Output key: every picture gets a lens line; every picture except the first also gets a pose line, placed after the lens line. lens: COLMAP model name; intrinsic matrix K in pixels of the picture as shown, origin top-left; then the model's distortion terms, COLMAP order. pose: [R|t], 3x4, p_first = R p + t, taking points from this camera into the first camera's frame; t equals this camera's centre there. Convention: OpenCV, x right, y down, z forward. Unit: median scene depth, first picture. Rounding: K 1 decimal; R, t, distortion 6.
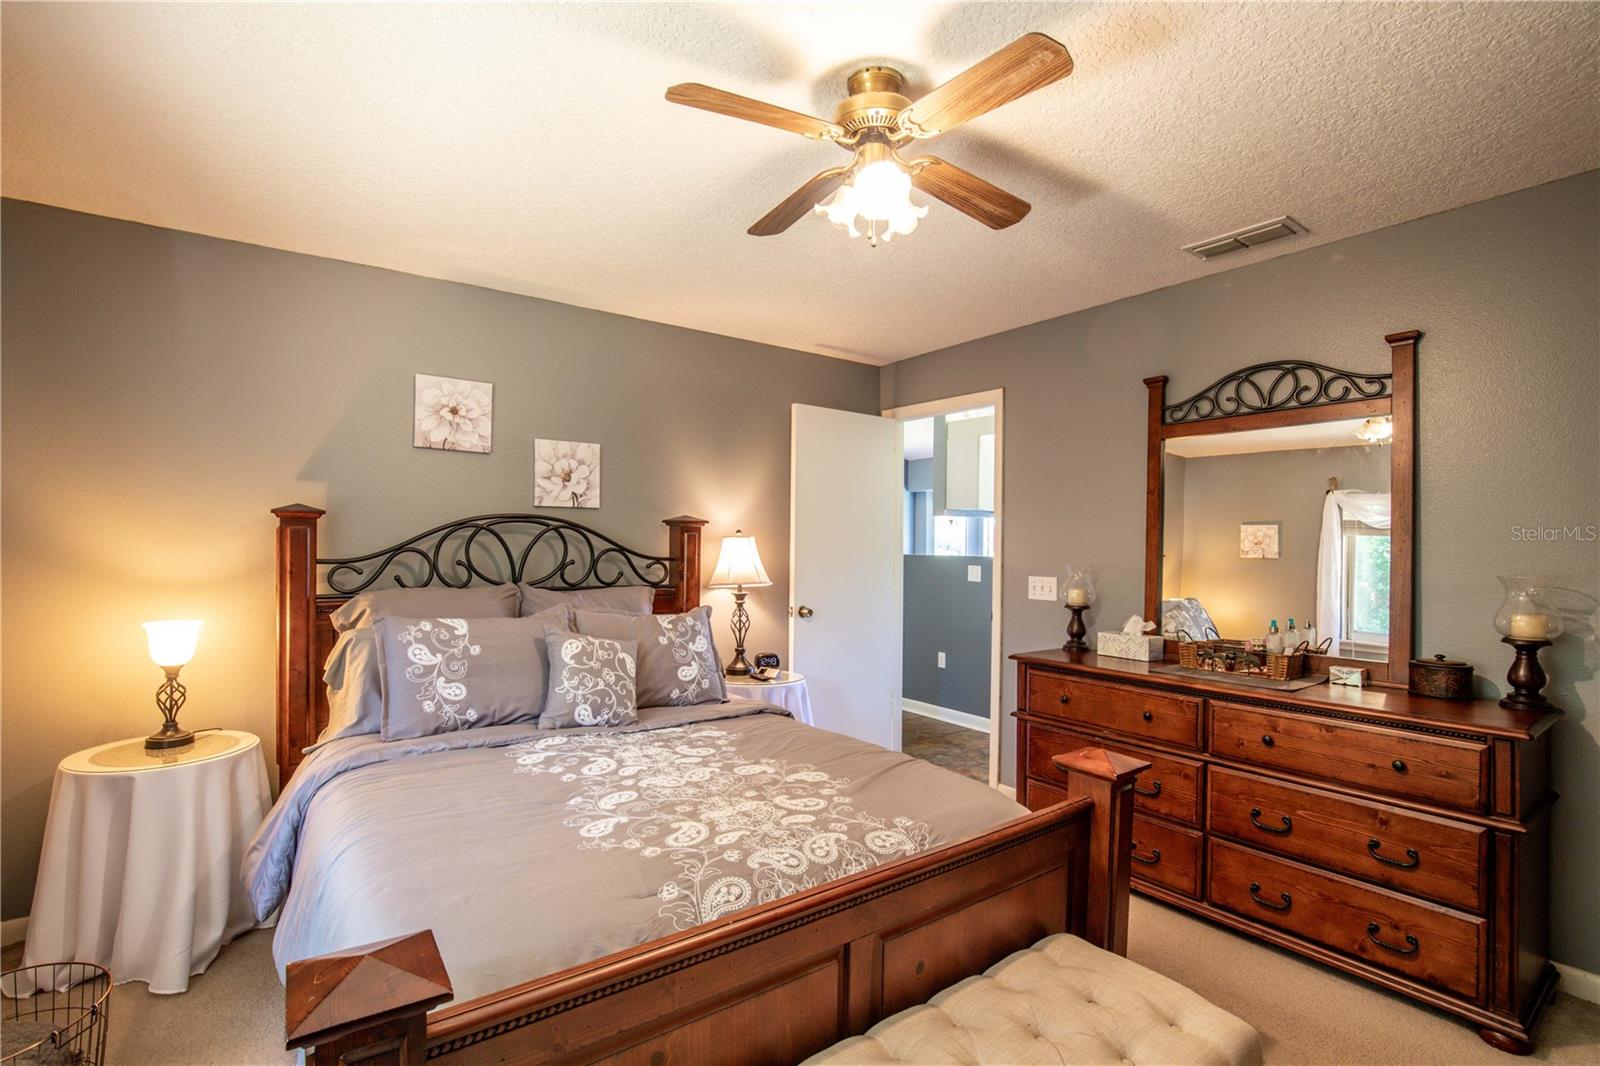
lens RADIAL K [[736.2, 0, 791.3], [0, 736.2, 541.5], [0, 0, 1]] dist [-0.025168, 0.000524]
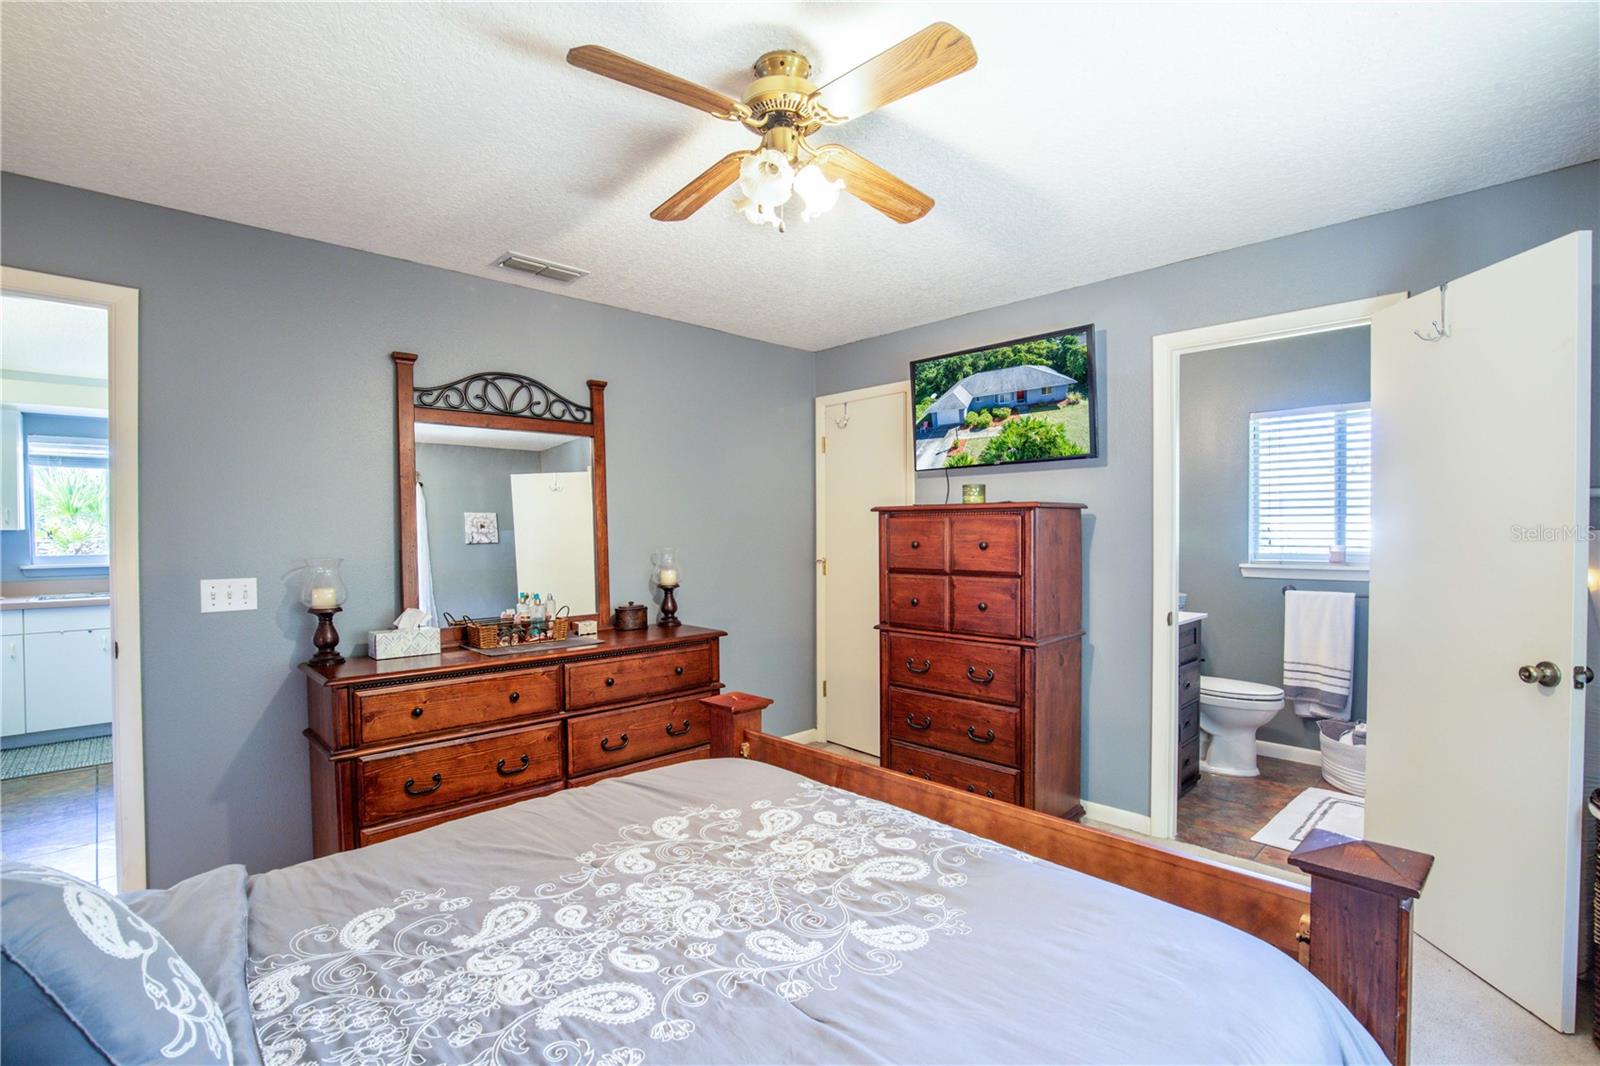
lens RADIAL K [[736.2, 0, 791.3], [0, 736.2, 541.5], [0, 0, 1]] dist [-0.025168, 0.000524]
pose [[-0.135467, -0.019878, 0.990582, -0.626850], [0.001766, 0.999792, 0.020305, -0.001829], [-0.990780, 0.004500, -0.135404, 0.797781]]
